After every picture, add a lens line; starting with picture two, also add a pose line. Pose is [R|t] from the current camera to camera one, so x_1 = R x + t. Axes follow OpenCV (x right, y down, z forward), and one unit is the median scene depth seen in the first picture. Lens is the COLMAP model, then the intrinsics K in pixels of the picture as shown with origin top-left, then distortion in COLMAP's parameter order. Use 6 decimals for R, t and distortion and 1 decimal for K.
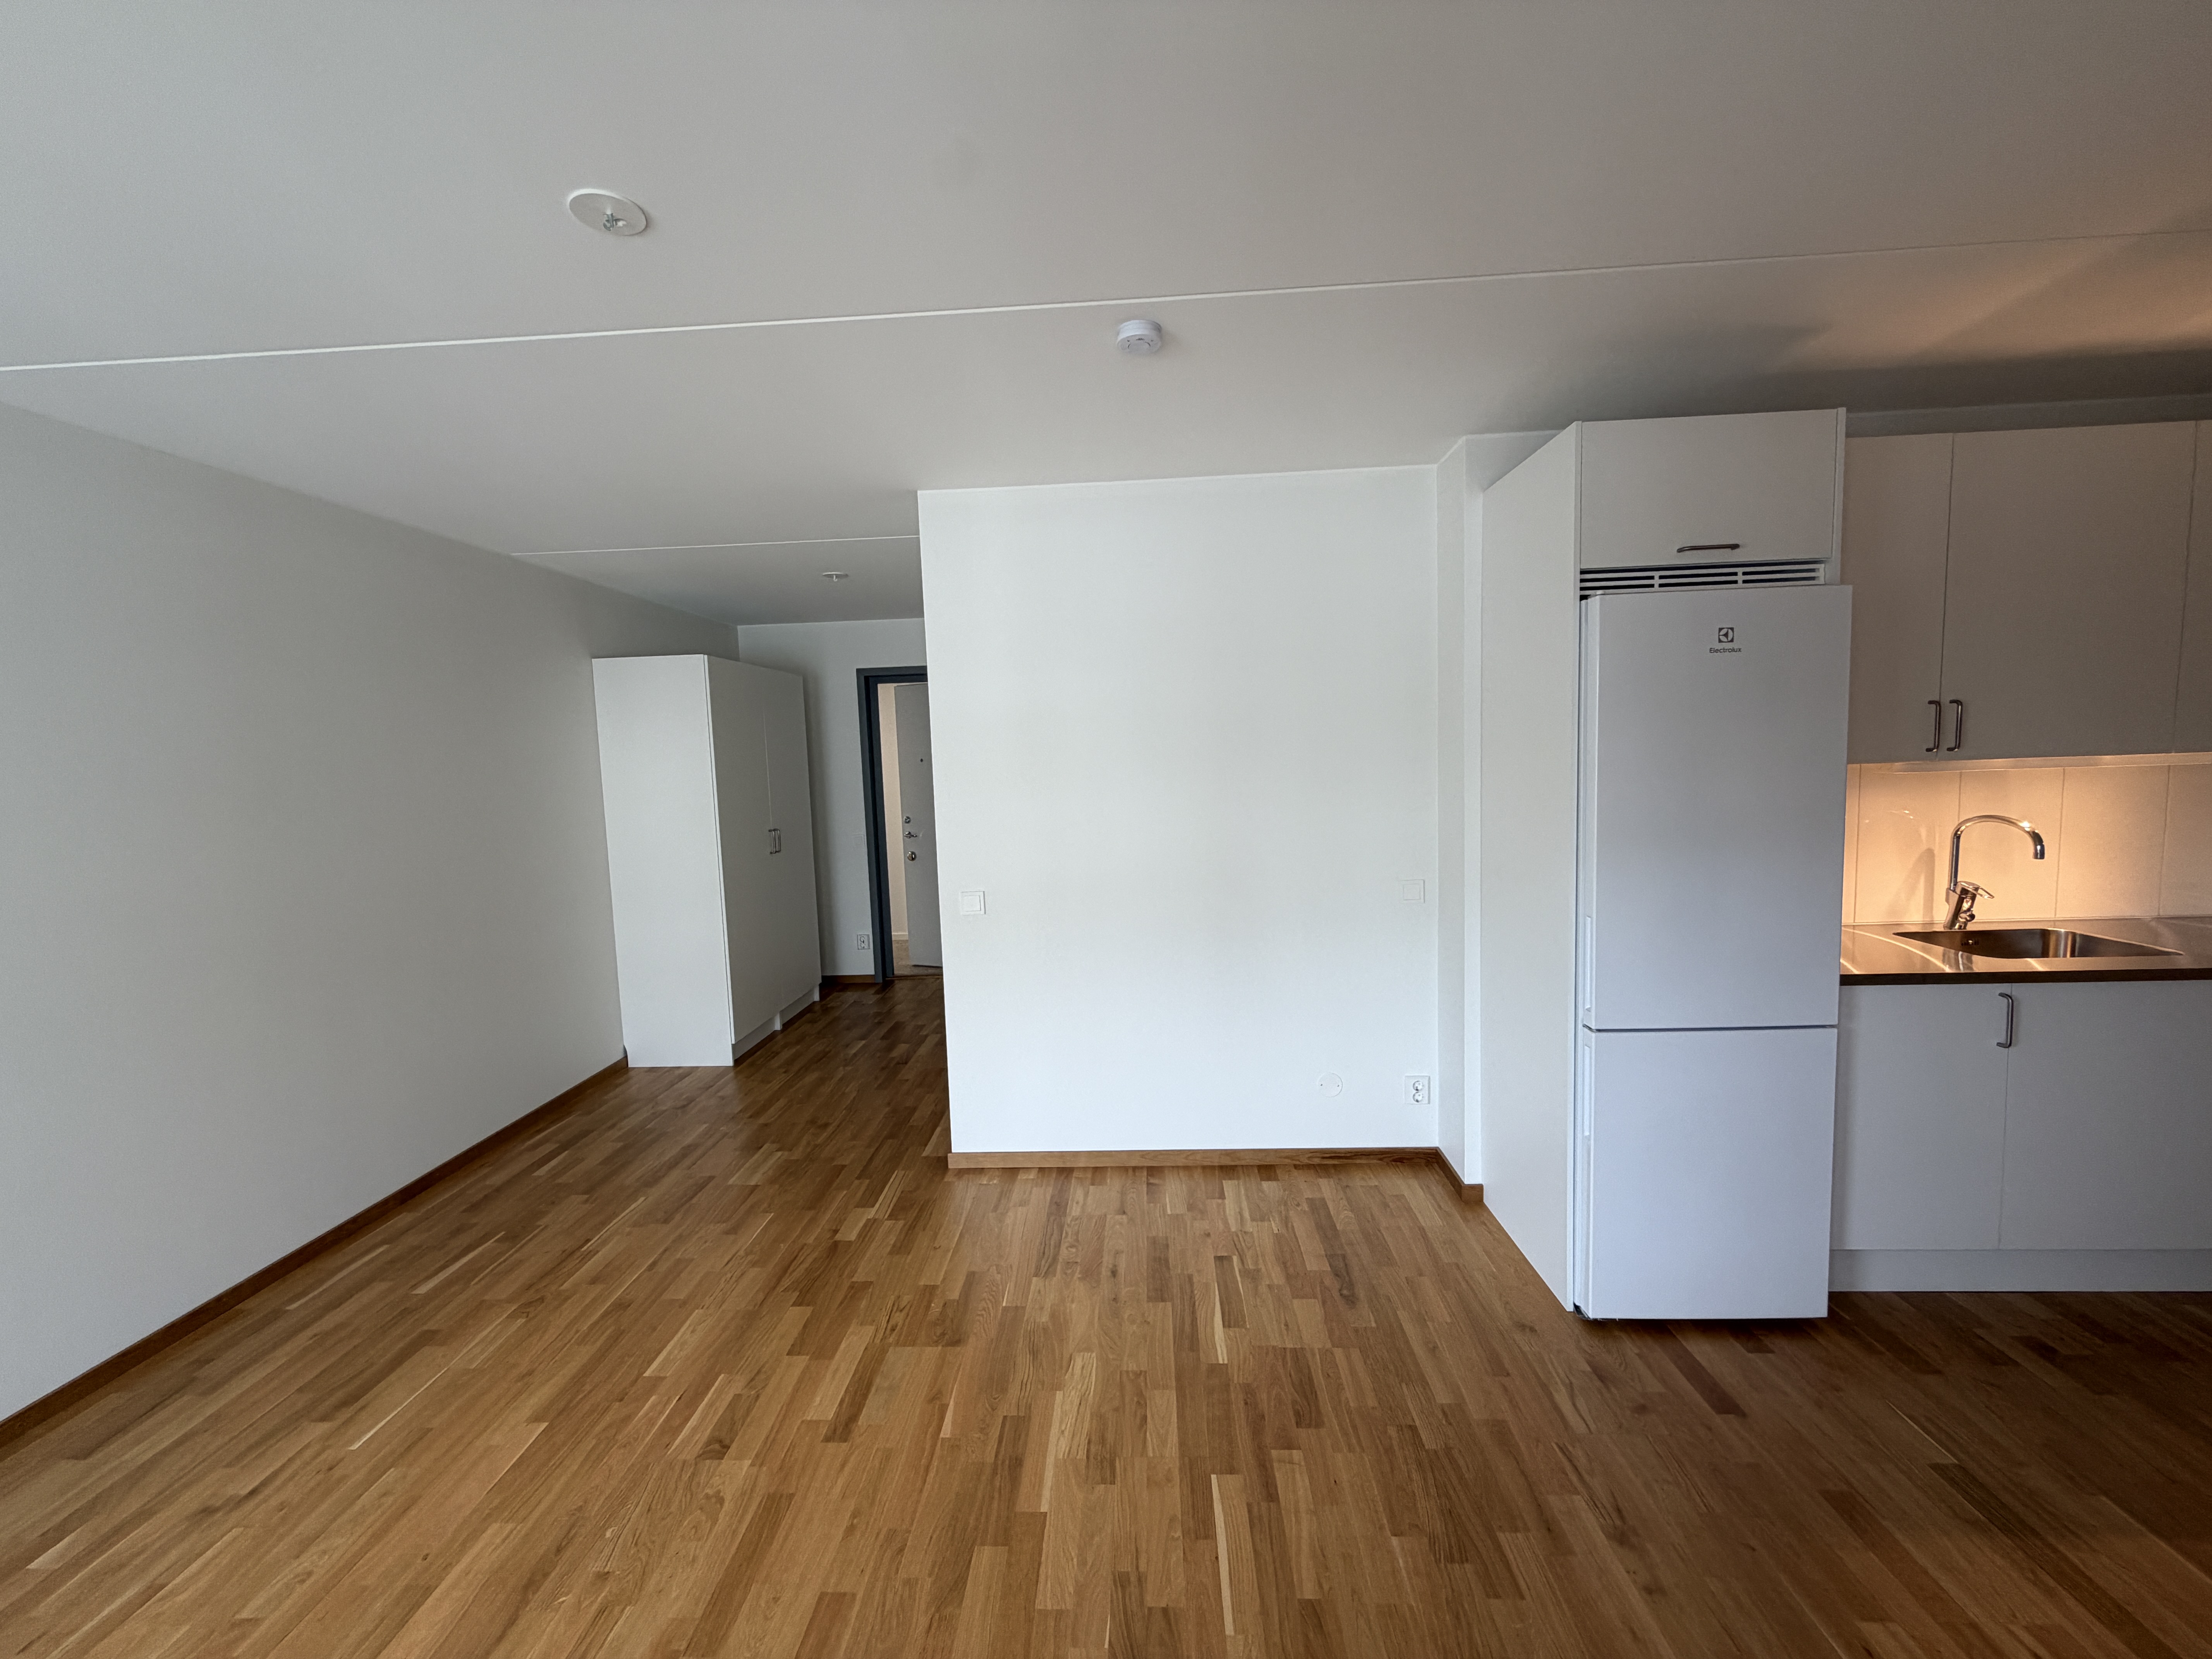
lens RADIAL K [[879.4, 0, 1099.3], [0, 879.4, 831.9], [0, 0, 1]] dist [-0.002013, 0.000583]
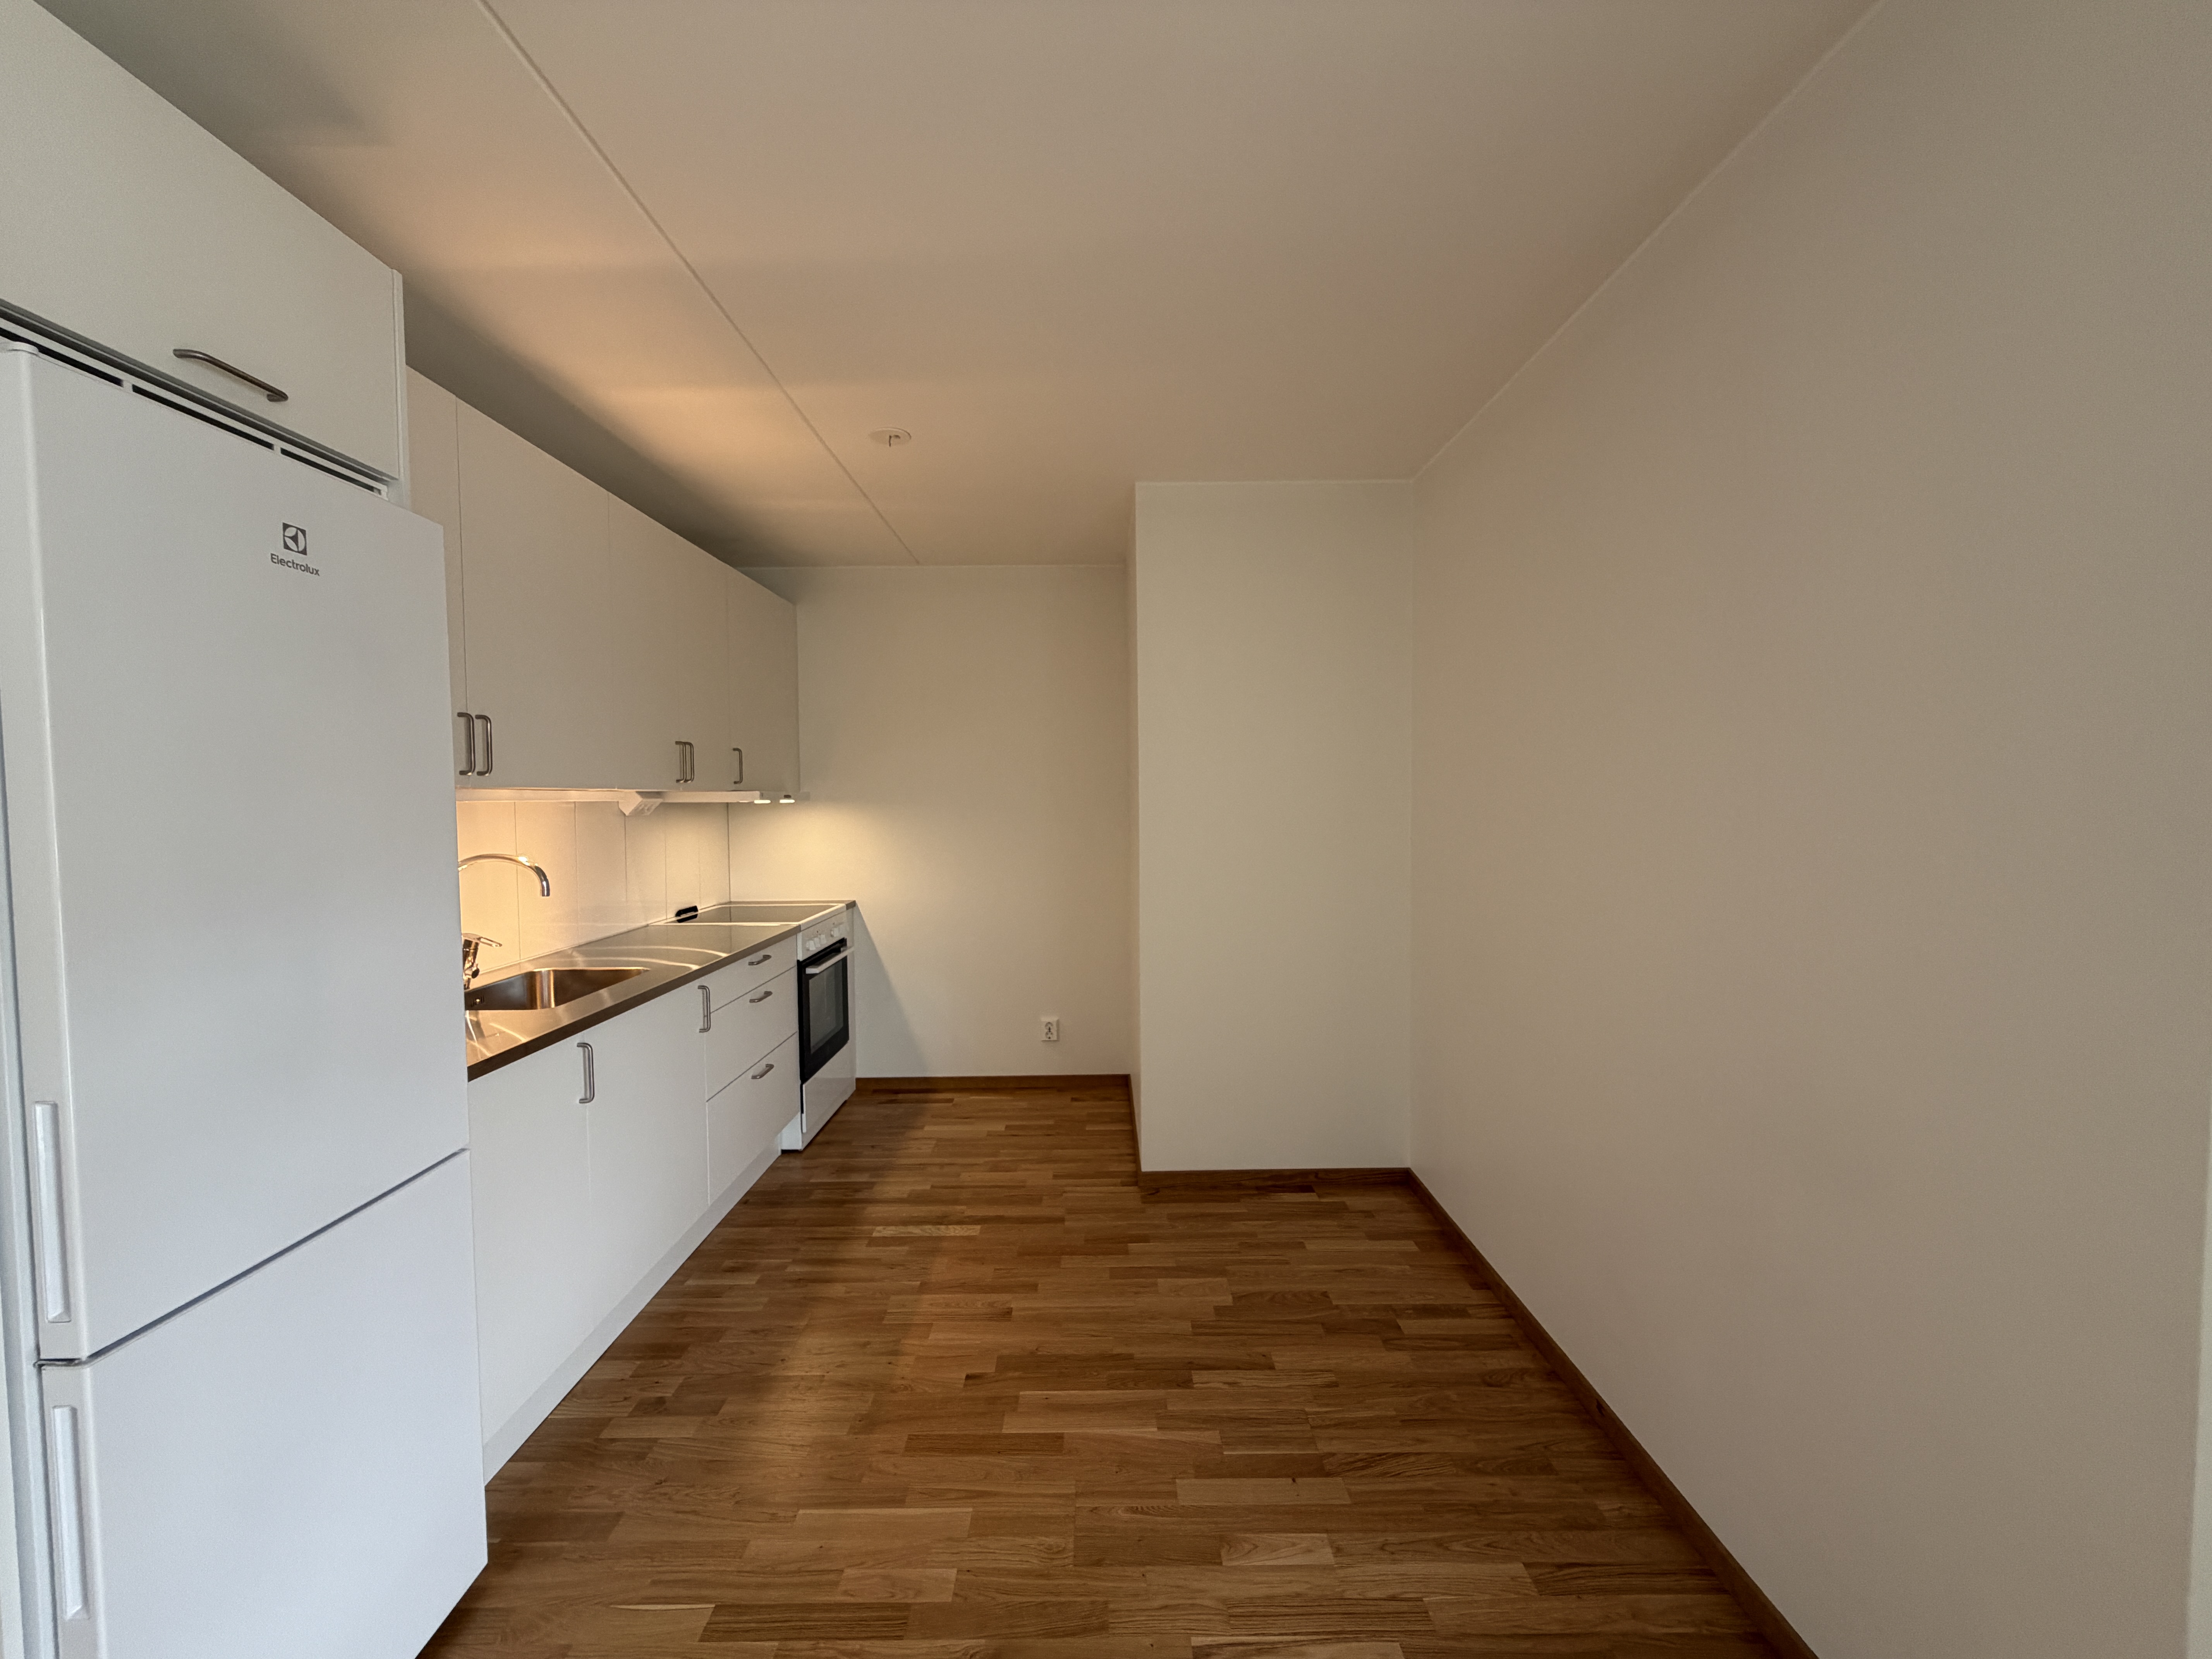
lens RADIAL K [[879.4, 0, 1101.4], [0, 879.4, 829.0], [0, 0, 1]] dist [-0.002013, 0.000583]
pose [[-0.058530, -0.002477, 0.998283, 0.099032], [0.097918, 0.995161, 0.008210, 0.010759], [-0.993472, 0.098231, -0.058004, 0.483080]]
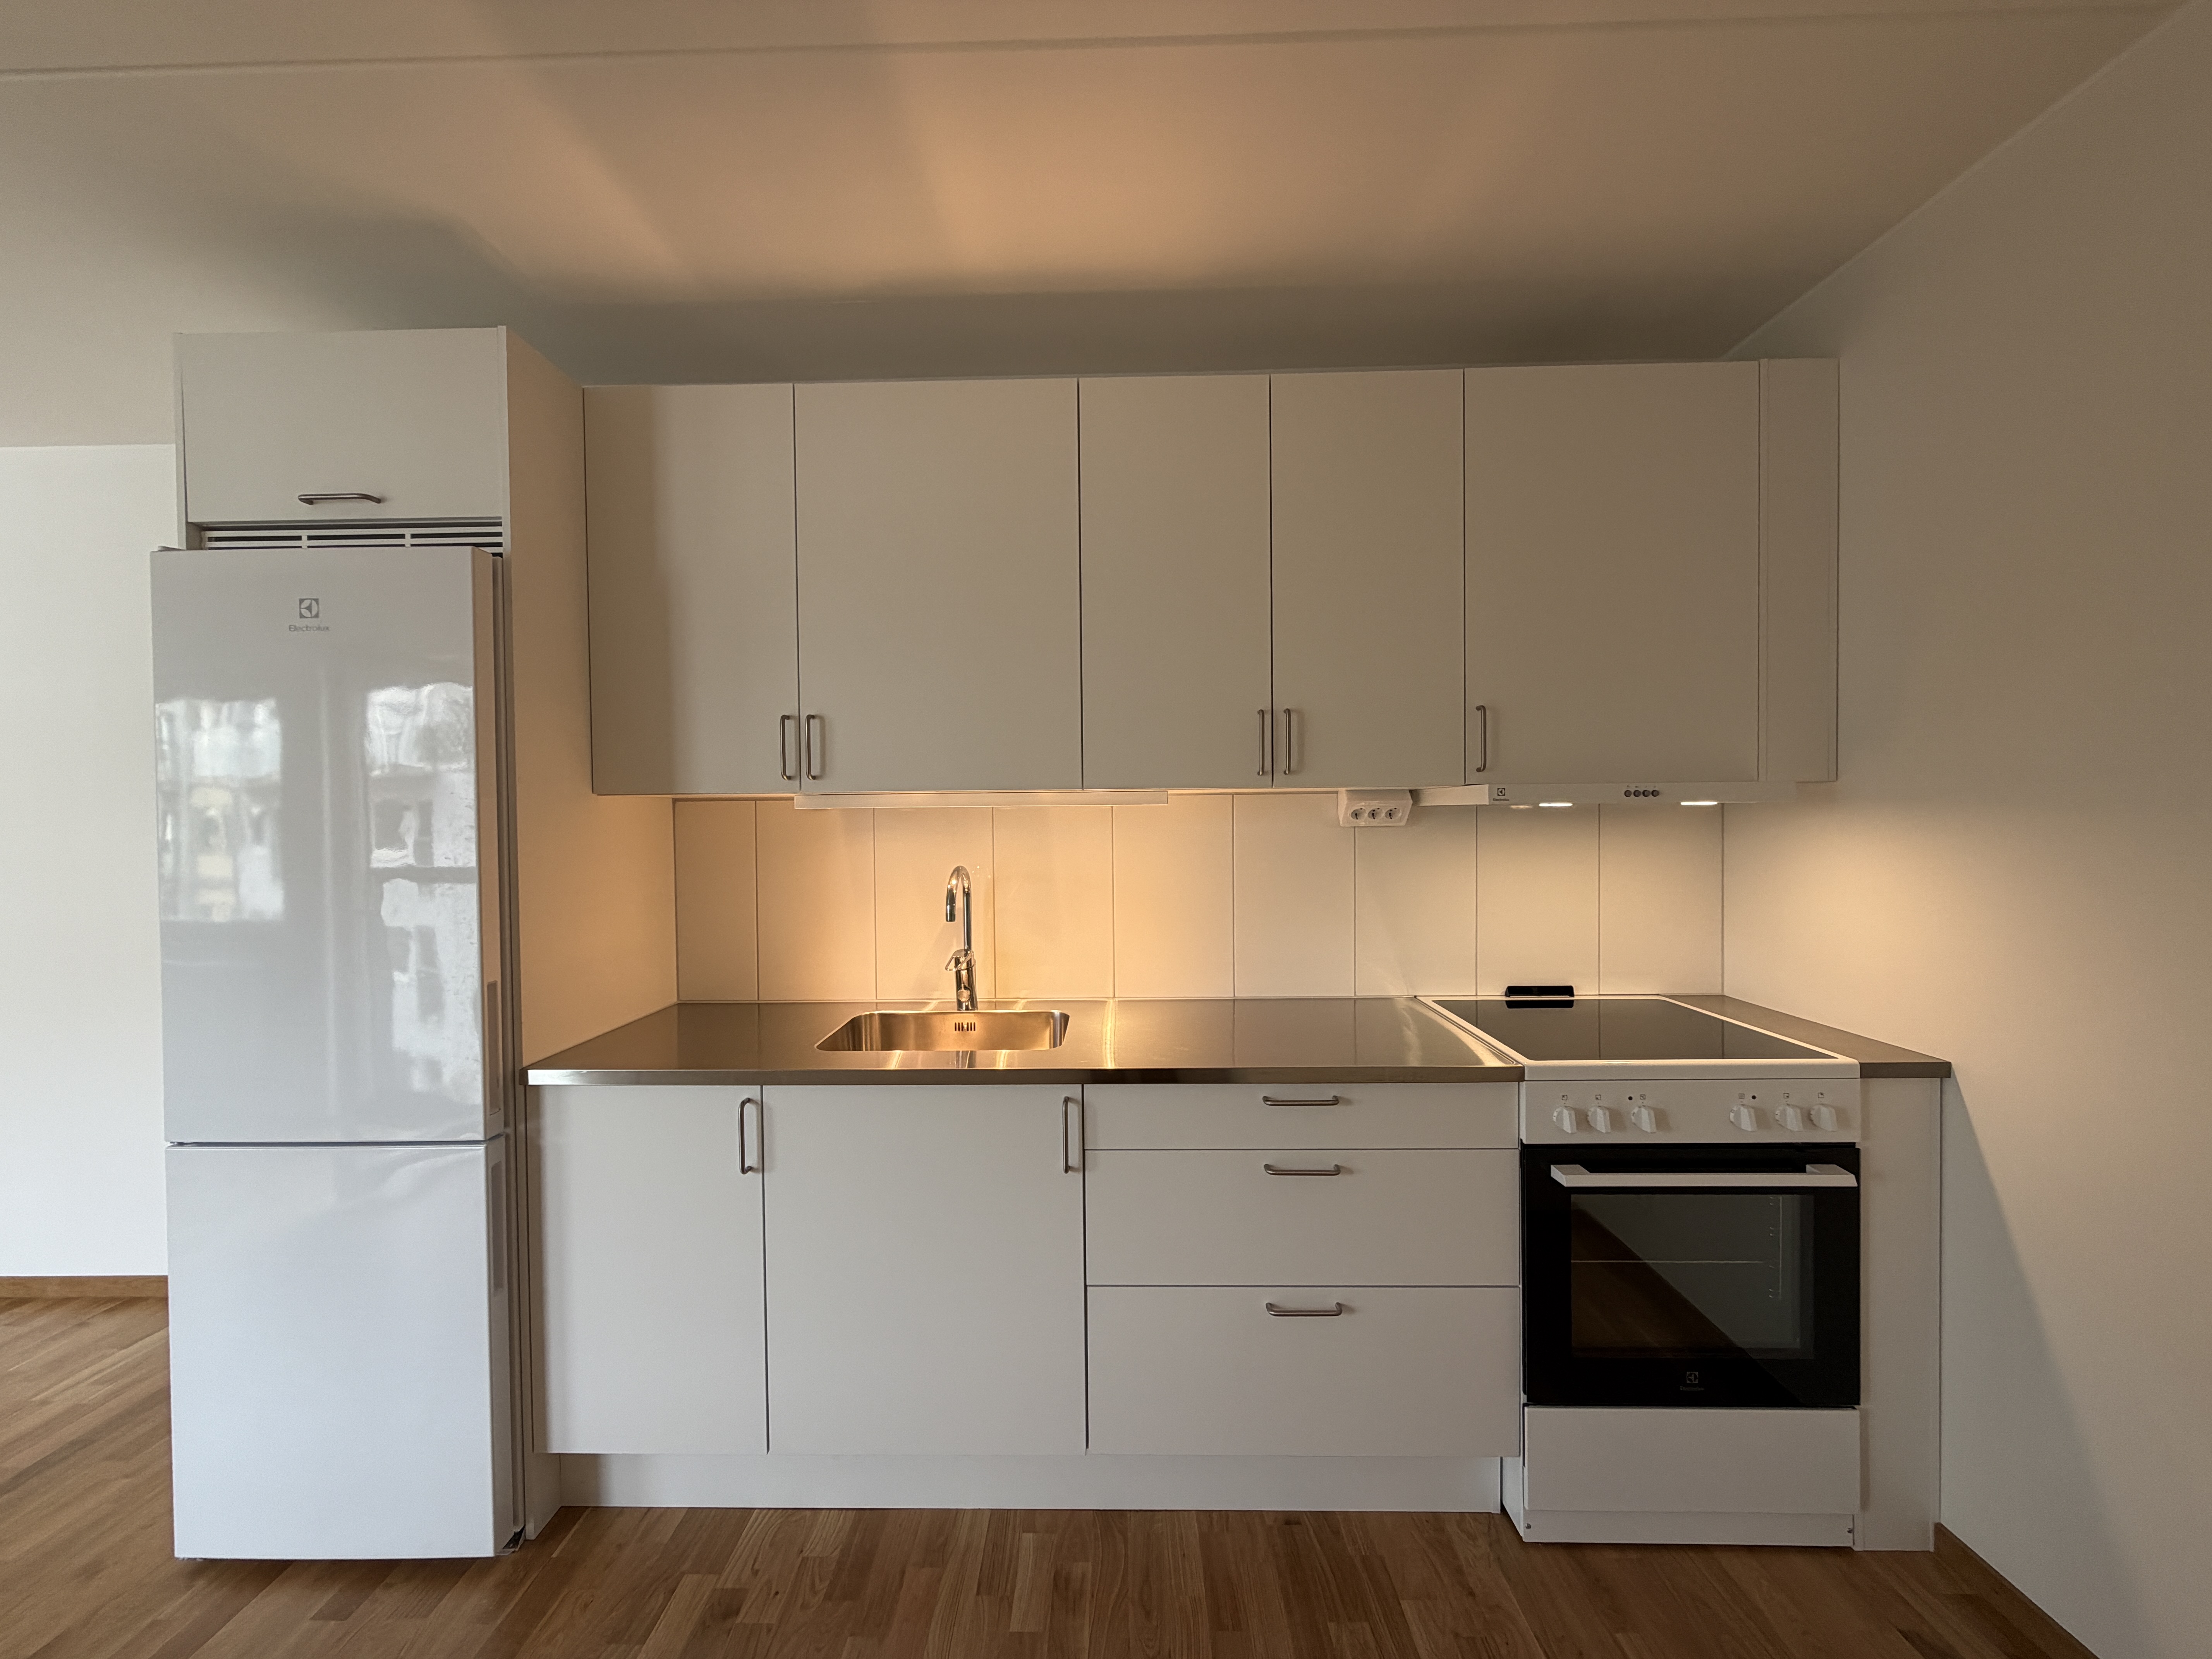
lens RADIAL K [[879.4, 0, 1096.6], [0, 879.4, 830.7], [0, 0, 1]] dist [-0.002013, 0.000583]
pose [[0.999187, 0.022143, 0.033698, 1.247873], [-0.019716, 0.997301, -0.070723, 0.004289], [-0.035173, 0.070001, 0.996927, 0.223356]]
